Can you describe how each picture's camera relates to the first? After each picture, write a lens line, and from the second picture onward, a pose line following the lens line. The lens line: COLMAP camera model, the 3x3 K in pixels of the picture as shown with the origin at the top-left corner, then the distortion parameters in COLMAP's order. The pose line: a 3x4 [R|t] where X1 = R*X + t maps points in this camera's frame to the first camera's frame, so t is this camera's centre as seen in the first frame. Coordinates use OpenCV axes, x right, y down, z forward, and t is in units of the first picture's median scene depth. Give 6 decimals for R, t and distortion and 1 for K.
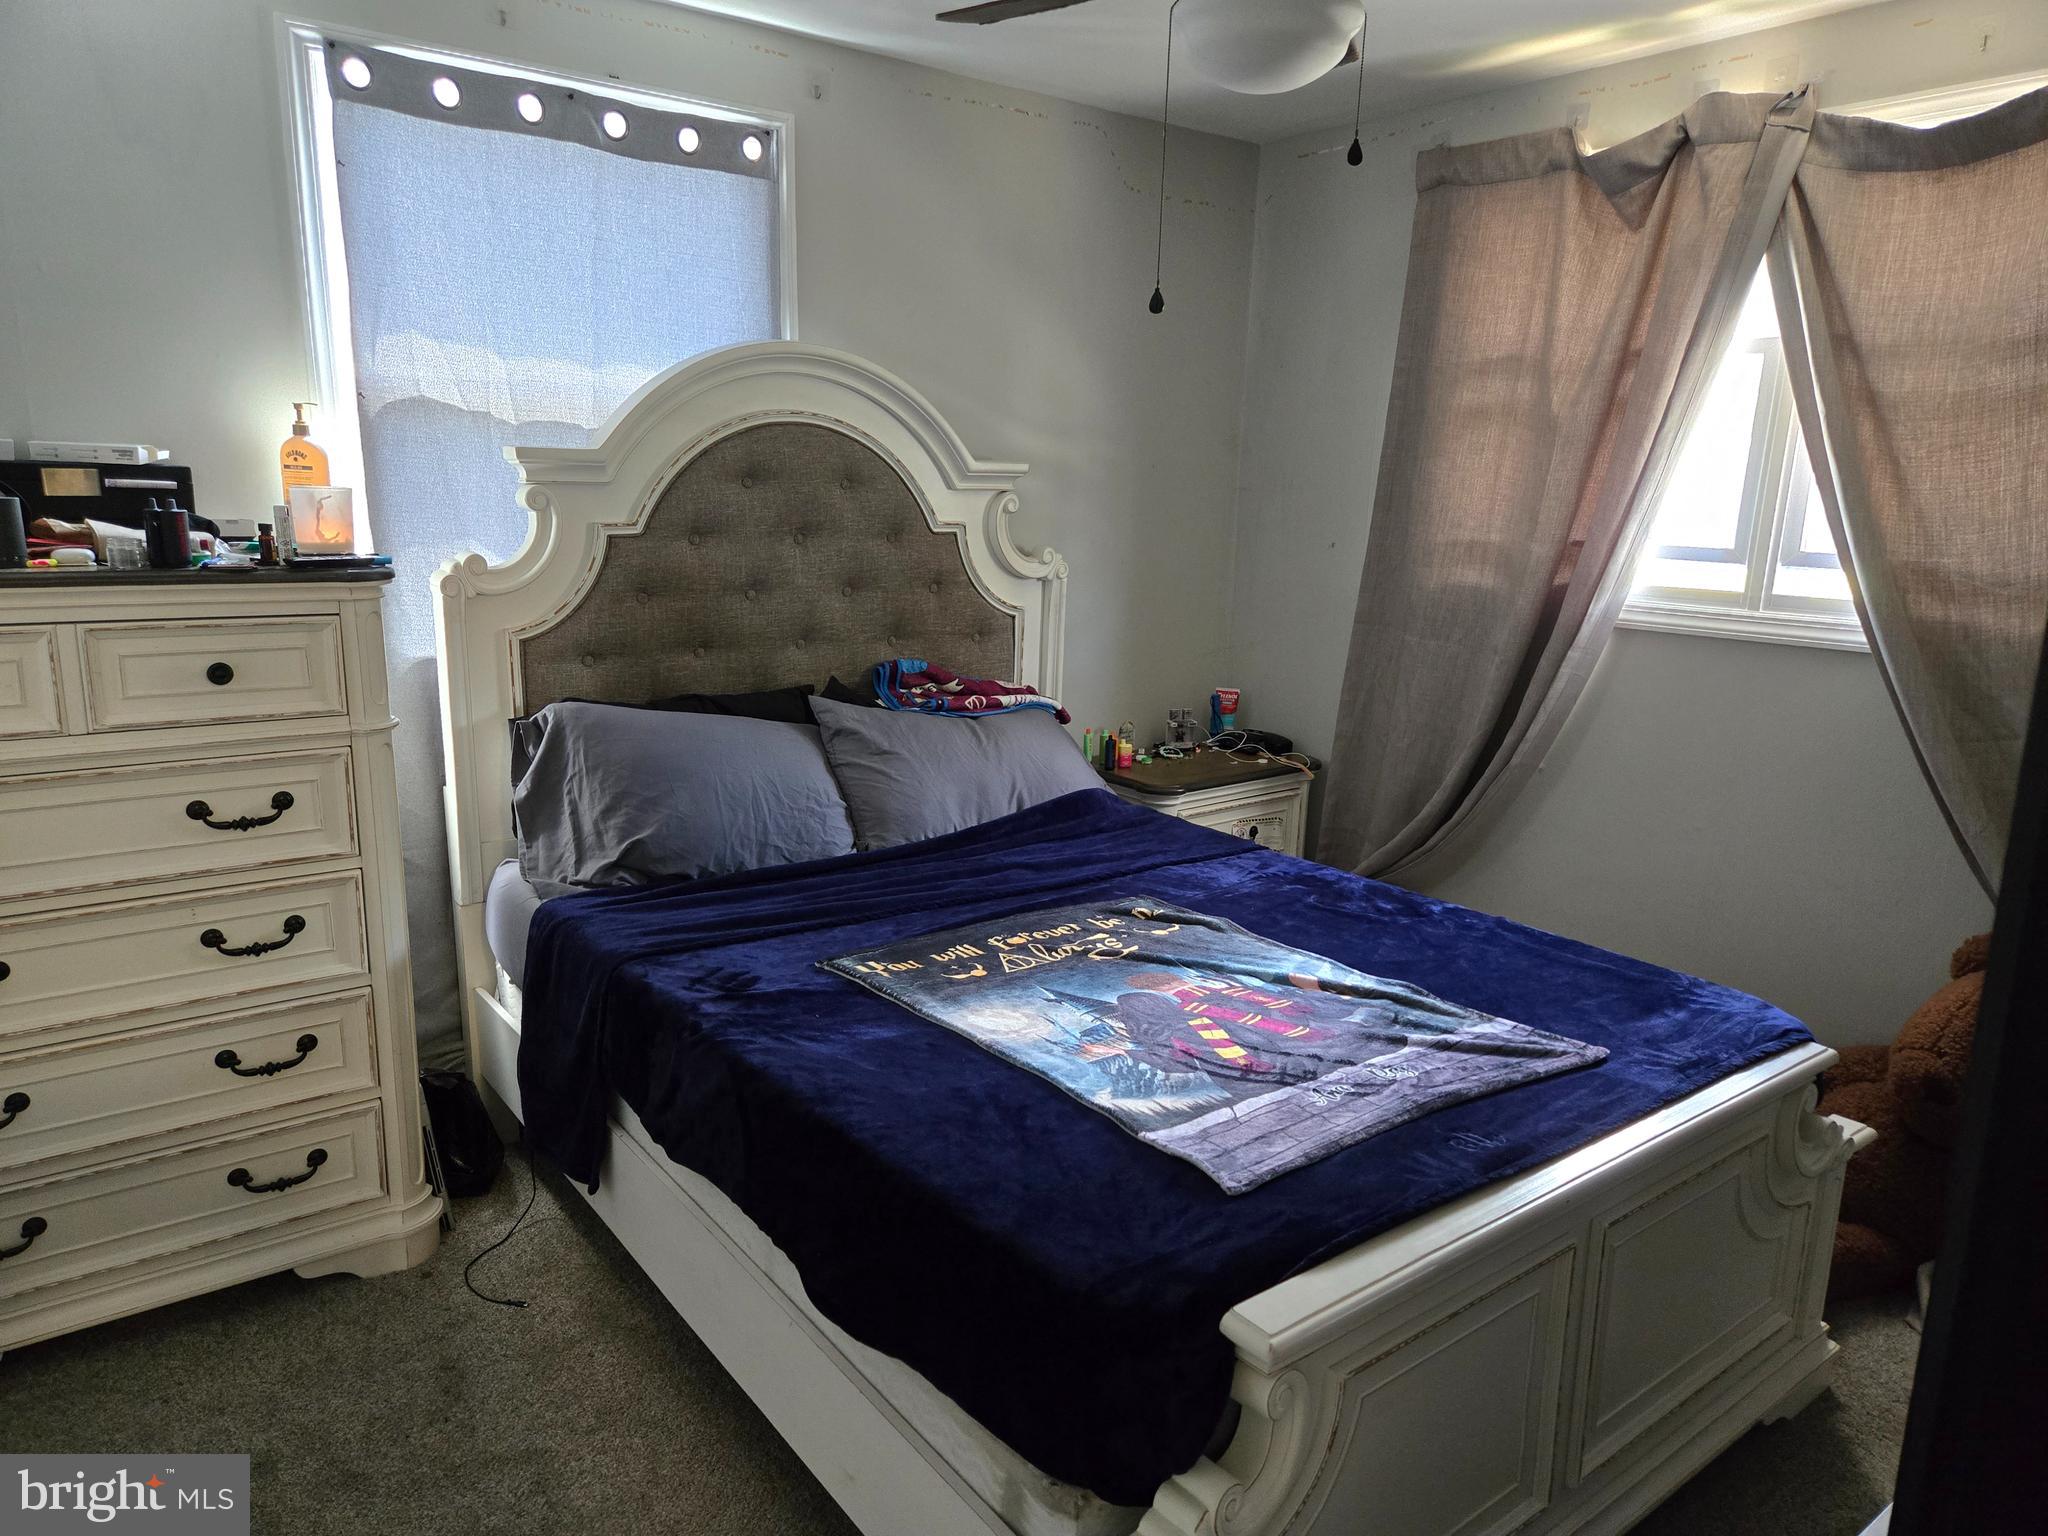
lens RADIAL K [[1376.0, 0, 1018.7], [0, 1376.0, 814.9], [0, 0, 1]] dist [0.070294, -0.056875]
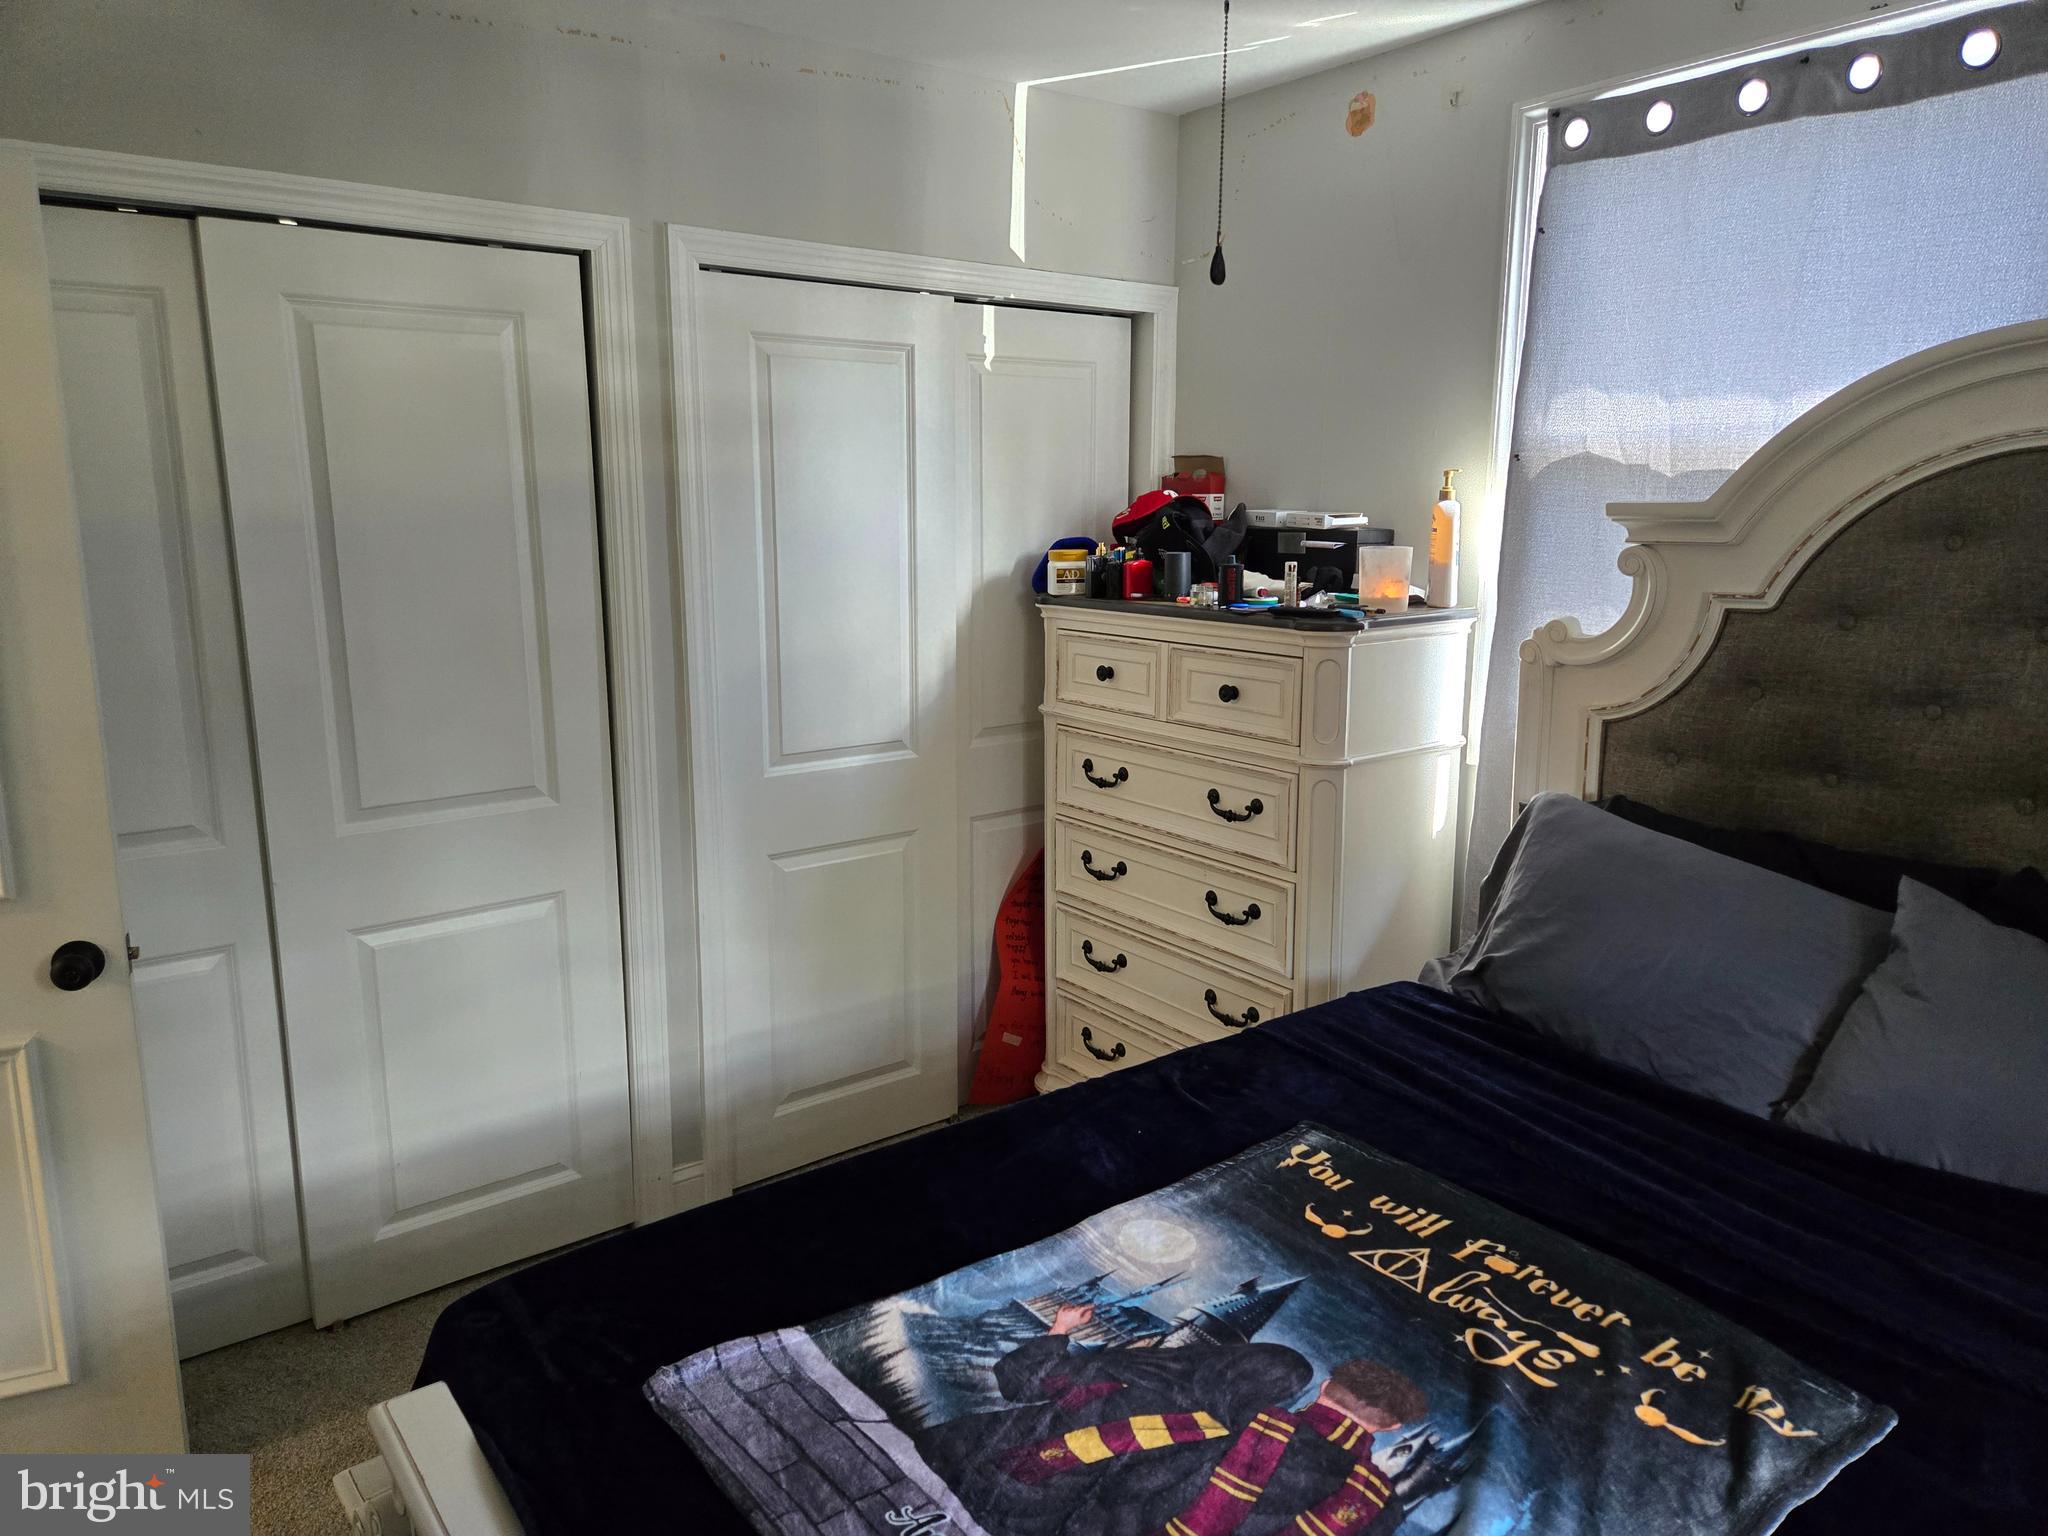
lens RADIAL K [[1376.0, 0, 1018.0], [0, 1376.0, 770.0], [0, 0, 1]] dist [0.070294, -0.056875]
pose [[-0.020743, 0.167486, -0.985656, 0.575371], [-0.241474, 0.955842, 0.167502, -0.171664], [0.970186, 0.241485, 0.020617, 0.706120]]
